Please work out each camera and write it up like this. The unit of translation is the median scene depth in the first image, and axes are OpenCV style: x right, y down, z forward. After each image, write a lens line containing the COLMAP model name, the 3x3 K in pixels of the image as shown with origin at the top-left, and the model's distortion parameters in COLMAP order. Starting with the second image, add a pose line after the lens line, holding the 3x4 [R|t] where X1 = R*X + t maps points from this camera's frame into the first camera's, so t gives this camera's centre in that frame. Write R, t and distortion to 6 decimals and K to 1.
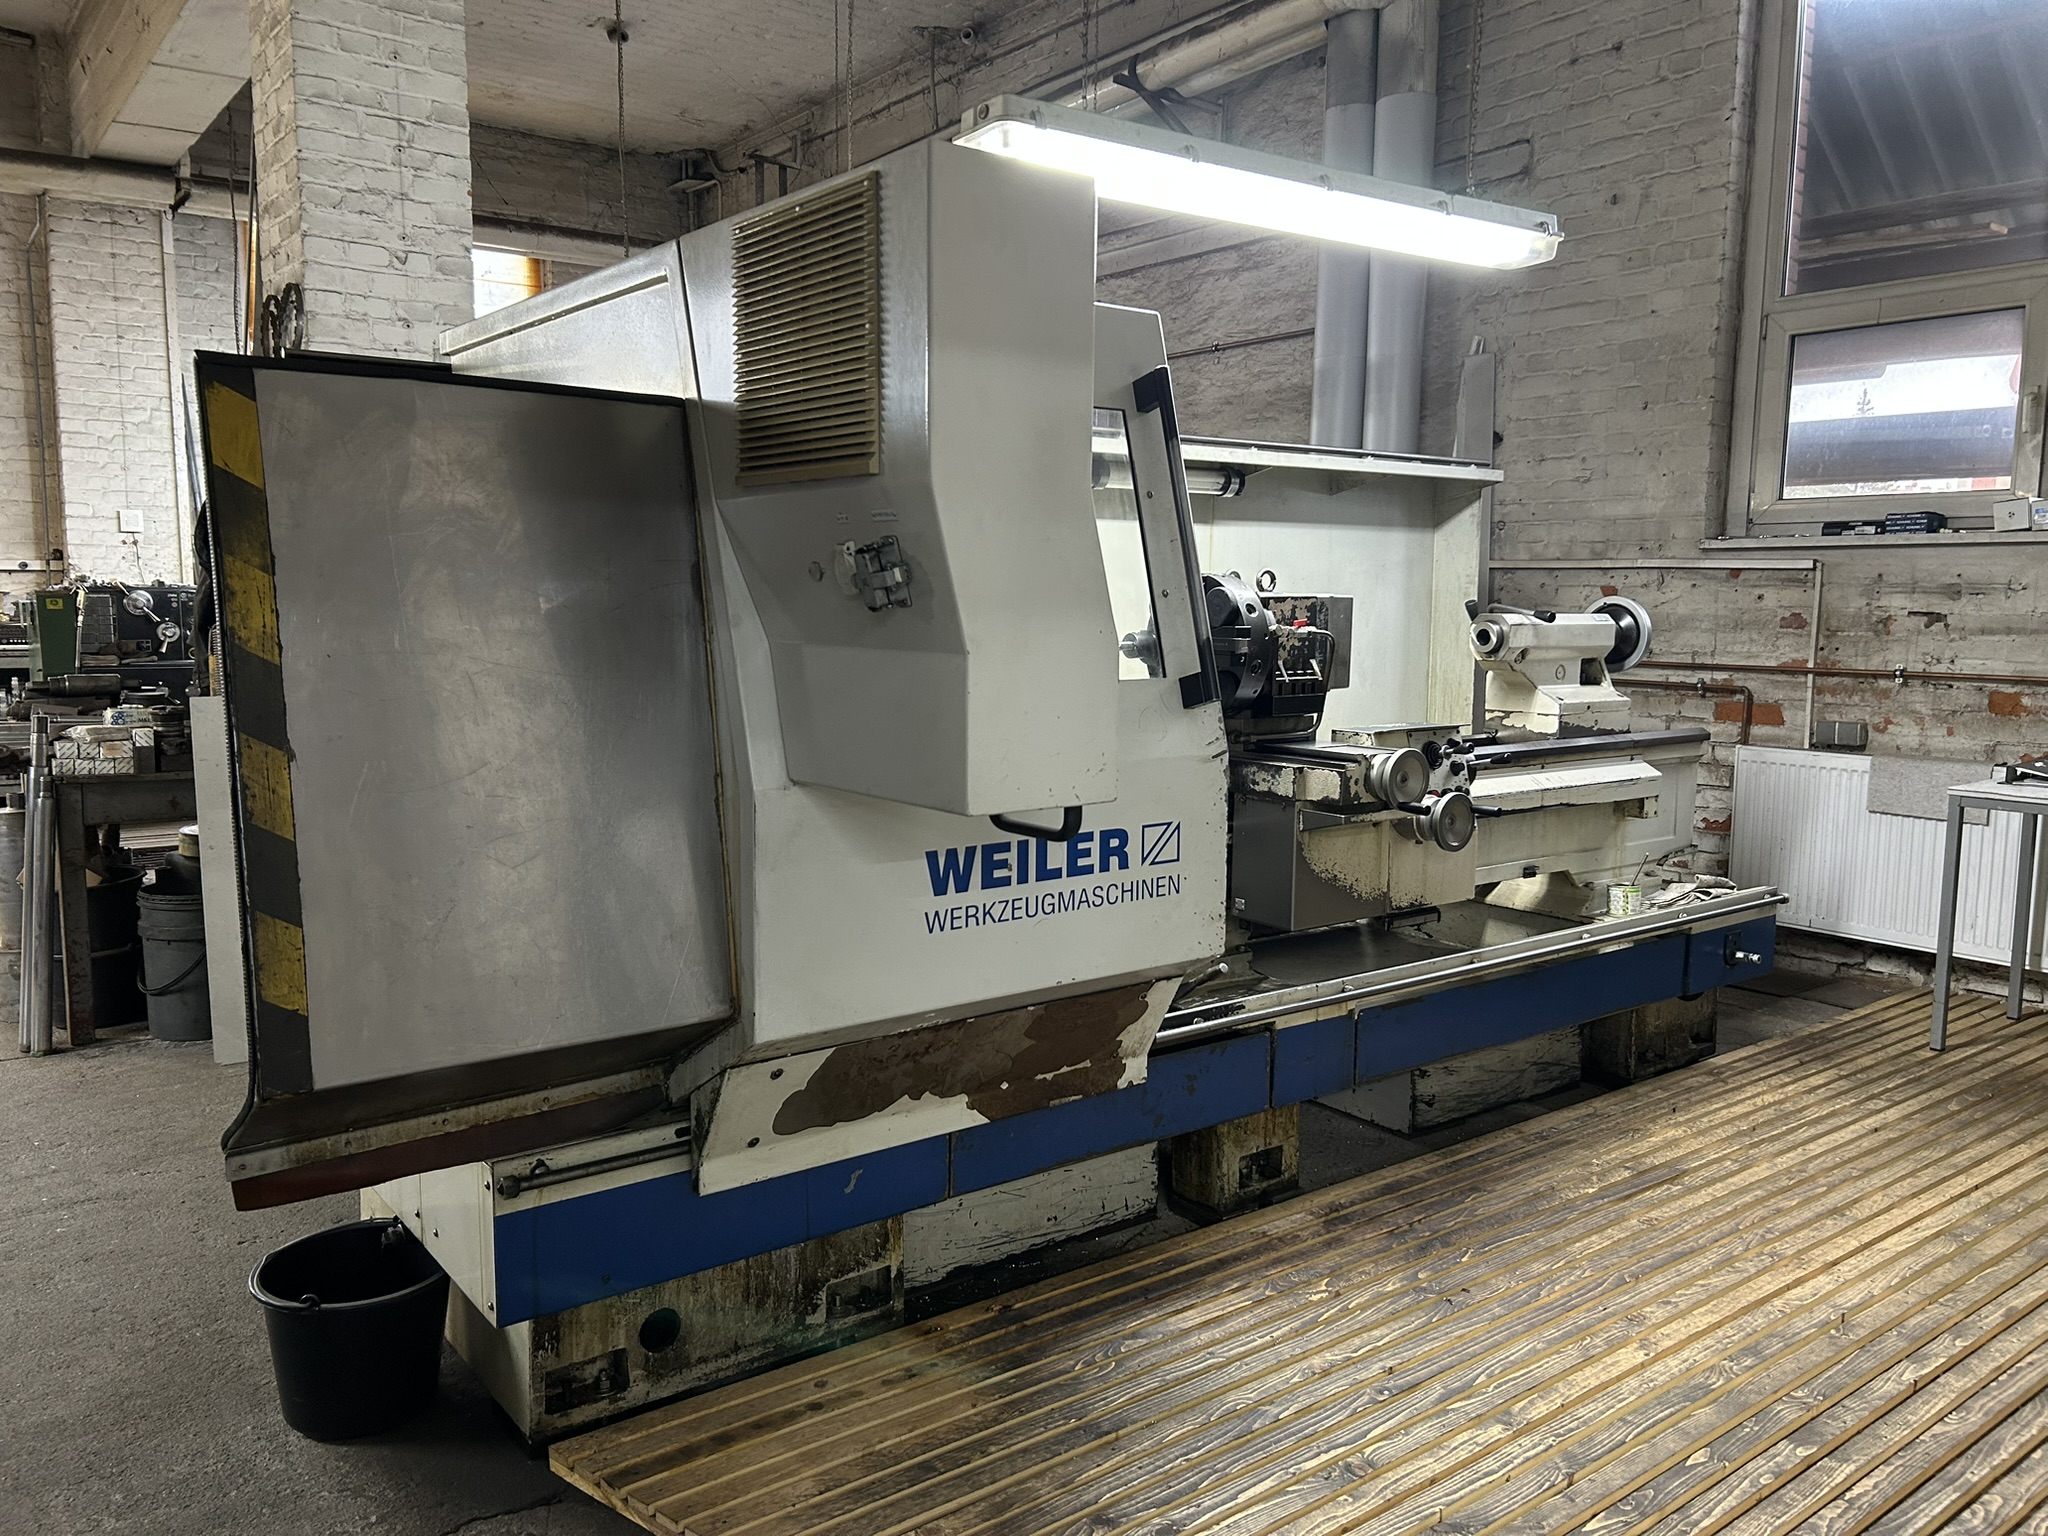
lens RADIAL K [[1551.3, 0, 1032.6], [0, 1551.3, 765.3], [0, 0, 1]] dist [0.025615, -0.015056]
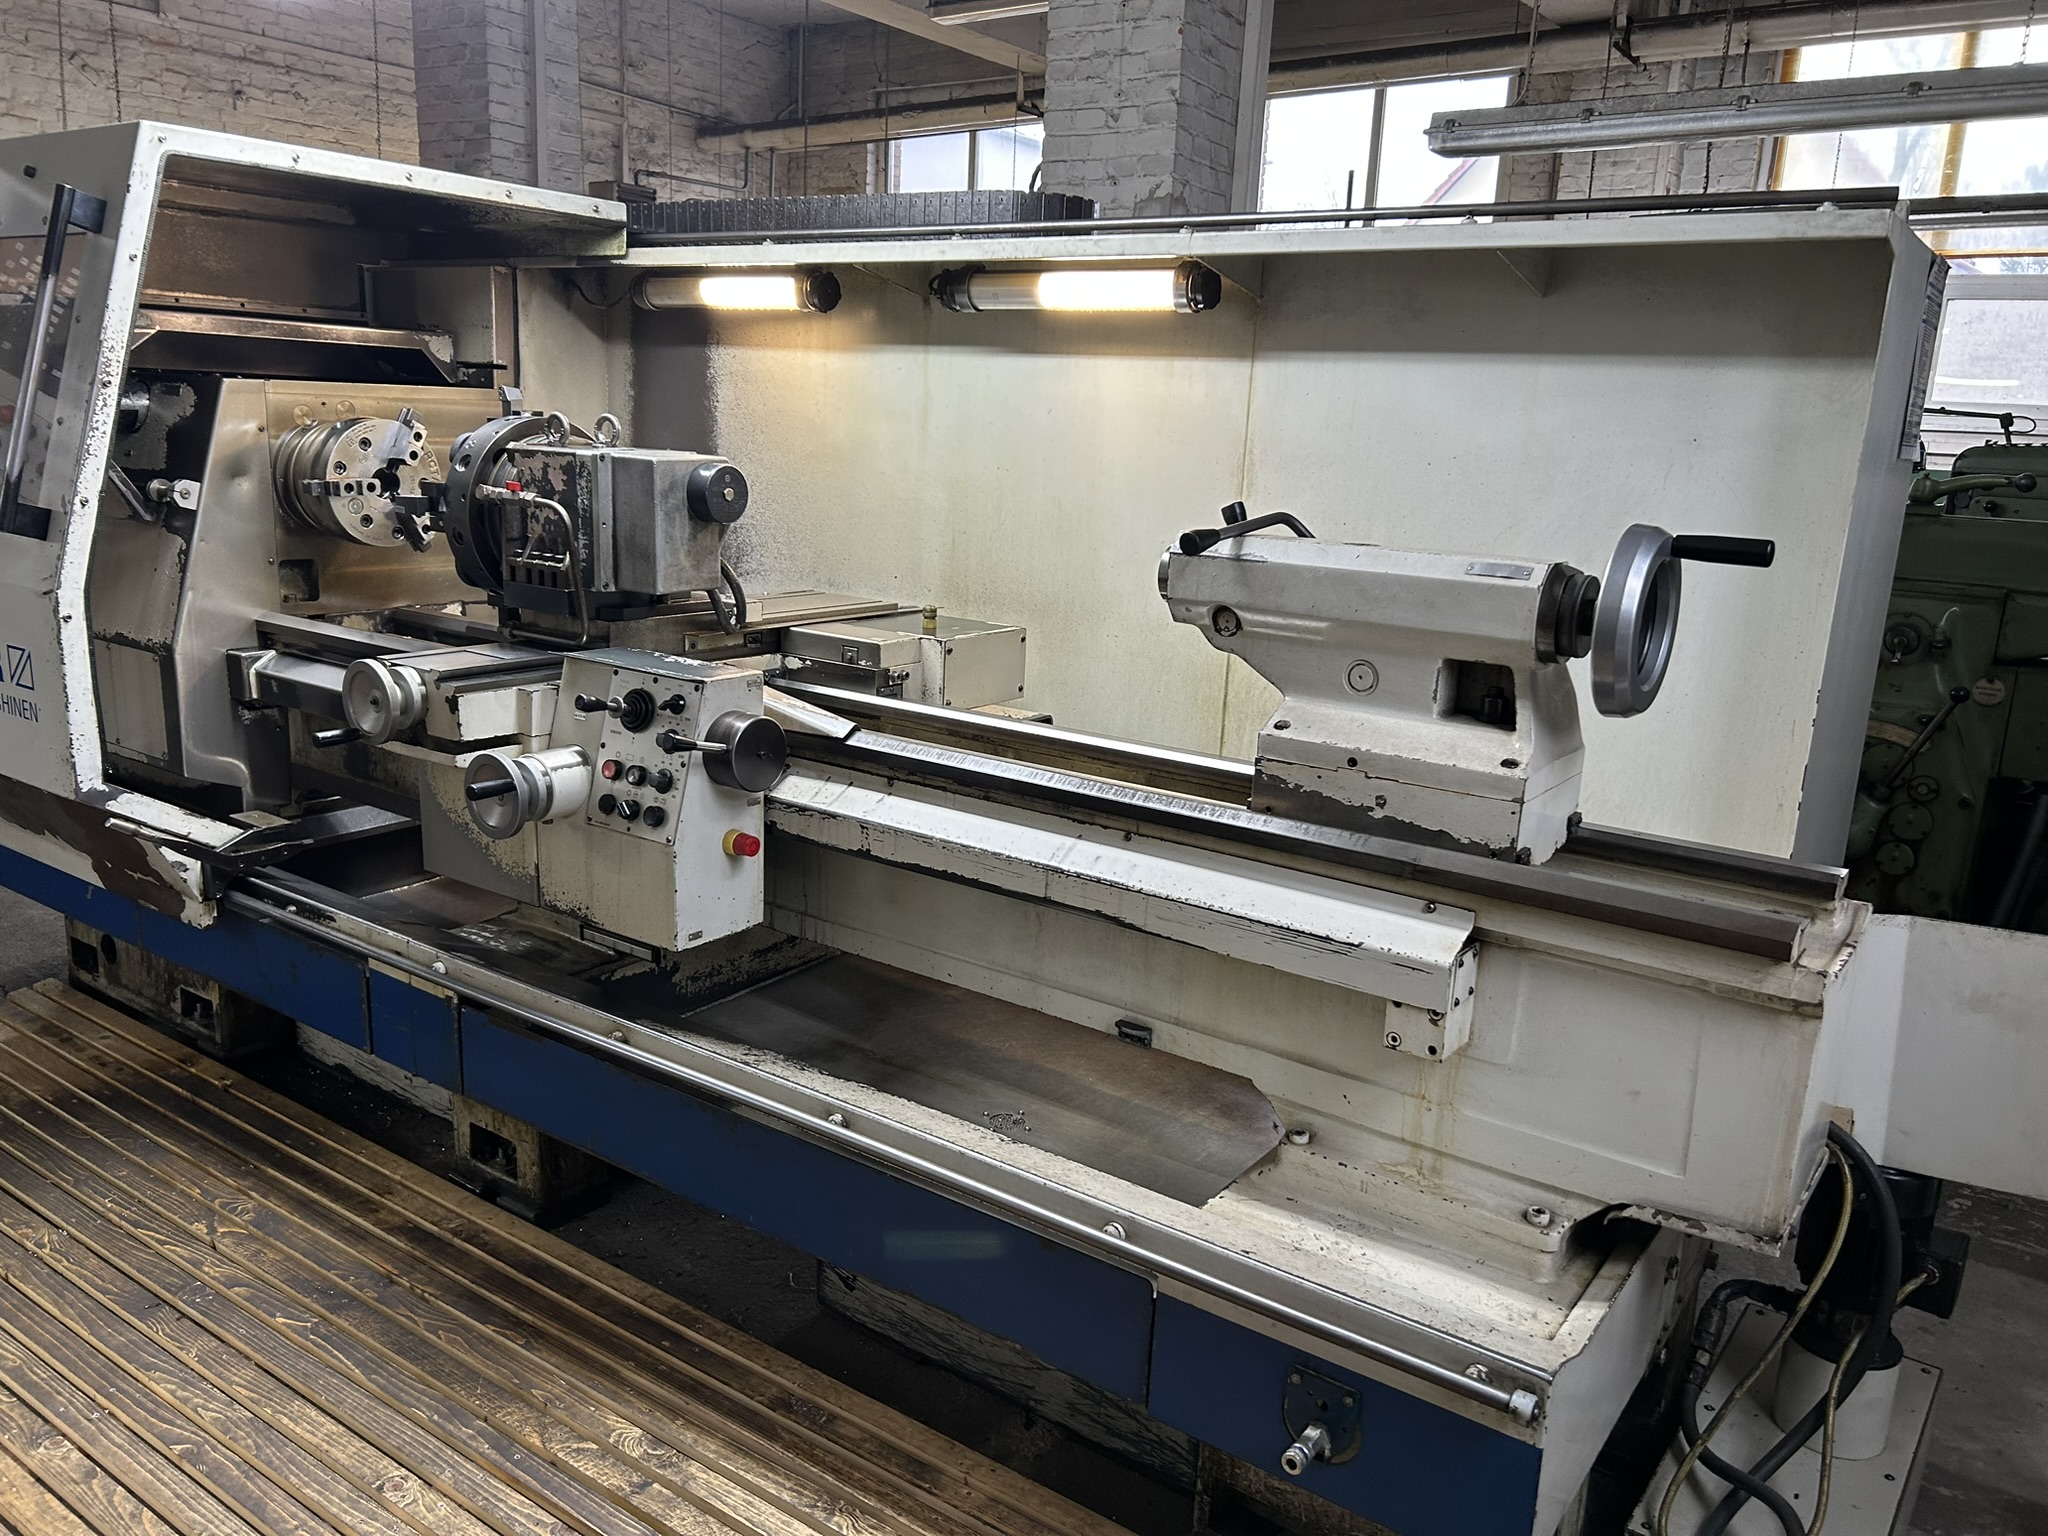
lens RADIAL K [[1551.3, 0, 1030.2], [0, 1551.3, 774.6], [0, 0, 1]] dist [0.025615, -0.015056]
pose [[0.291194, 0.224377, -0.929979, 0.738018], [-0.147548, 0.971008, 0.188076, -0.102424], [0.945217, 0.082450, 0.315858, 0.766930]]
